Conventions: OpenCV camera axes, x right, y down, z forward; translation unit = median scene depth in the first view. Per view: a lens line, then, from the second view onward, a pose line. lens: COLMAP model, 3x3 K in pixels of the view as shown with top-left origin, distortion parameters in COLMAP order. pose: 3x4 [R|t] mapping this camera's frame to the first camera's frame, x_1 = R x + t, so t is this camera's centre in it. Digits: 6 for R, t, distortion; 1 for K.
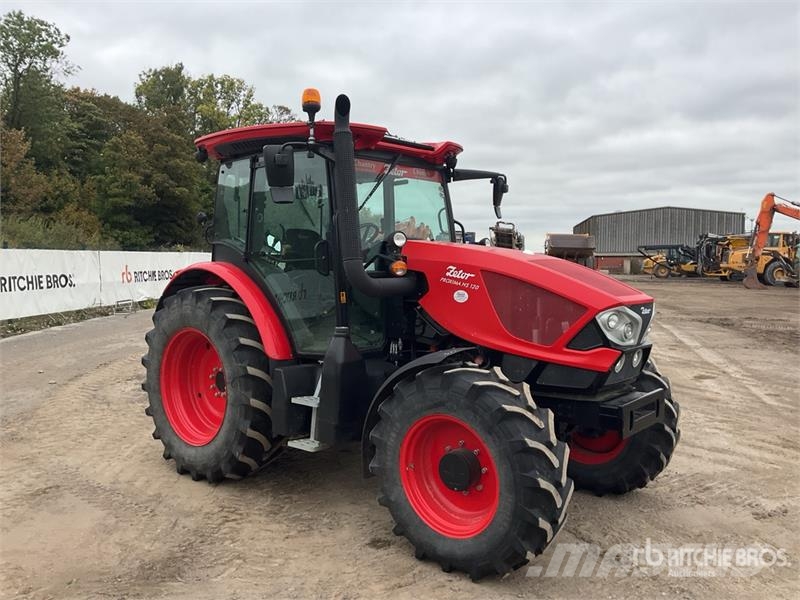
lens RADIAL K [[656.5, 0, 400.0], [0, 656.5, 300.0], [0, 0, 1]] dist [0.101485, -0.199624]
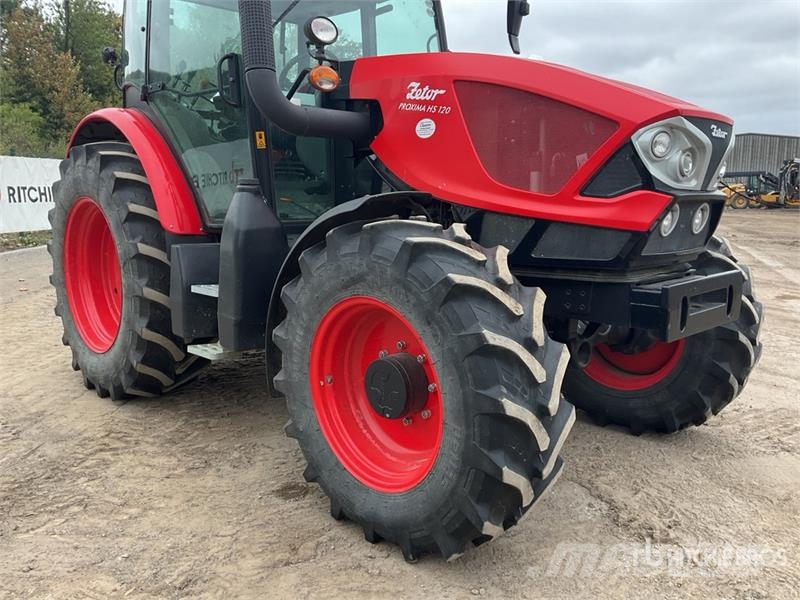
lens RADIAL K [[656.5, 0, 400.0], [0, 656.5, 300.0], [0, 0, 1]] dist [0.101485, -0.199624]
pose [[0.995719, 0.016378, -0.090966, 0.137767], [-0.007559, 0.995308, 0.096459, 0.106197], [0.092119, -0.095358, 0.991171, 0.357536]]
